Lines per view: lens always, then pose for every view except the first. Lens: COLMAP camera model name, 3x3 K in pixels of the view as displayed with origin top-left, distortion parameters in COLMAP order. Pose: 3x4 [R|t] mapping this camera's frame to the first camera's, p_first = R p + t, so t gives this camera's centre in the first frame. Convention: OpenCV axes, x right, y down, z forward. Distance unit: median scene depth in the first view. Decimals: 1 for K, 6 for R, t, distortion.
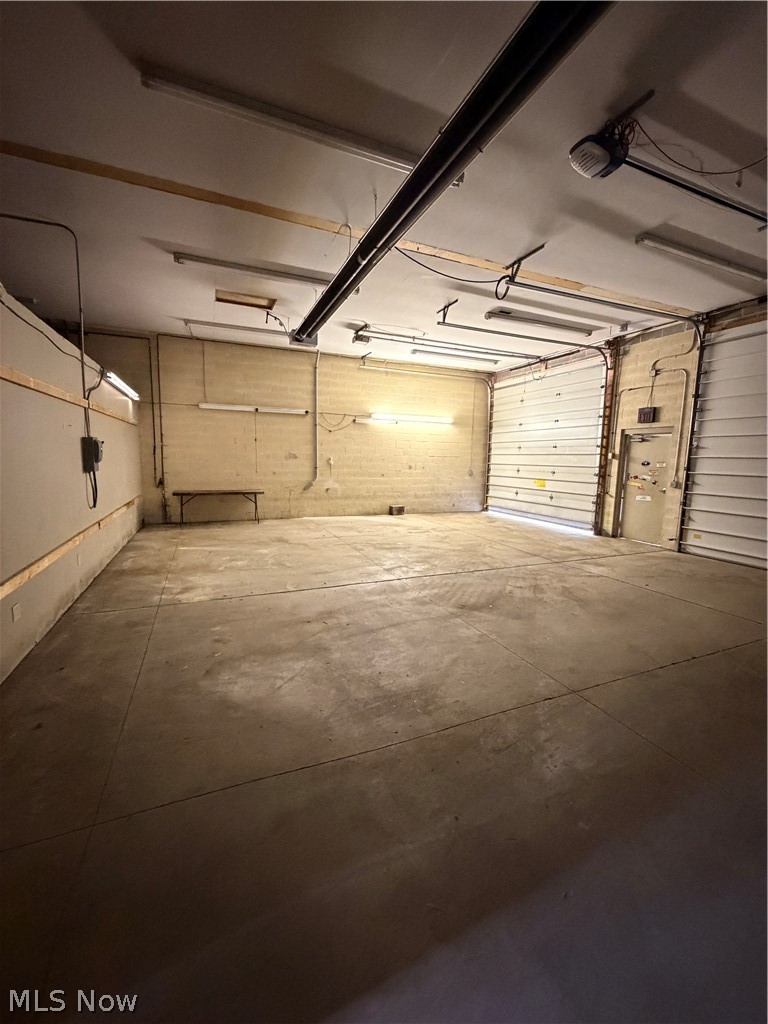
lens RADIAL K [[409.0, 0, 384.2], [0, 409.0, 503.9], [0, 0, 1]] dist [0.003586, -0.000602]
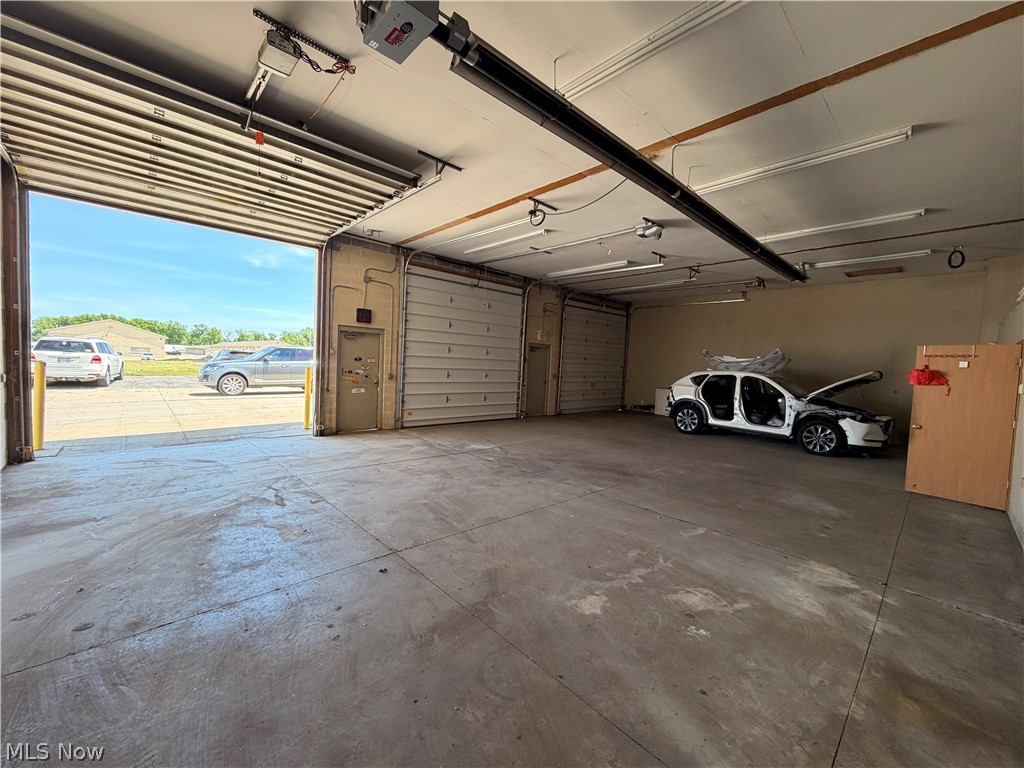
lens RADIAL K [[409.0, 0, 508.1], [0, 409.0, 381.4], [0, 0, 1]] dist [0.003586, -0.000602]
pose [[-0.335369, -0.075809, 0.939032, -0.533946], [0.056619, 0.993333, 0.100414, -0.127989], [-0.940384, 0.086843, -0.328841, 1.001552]]
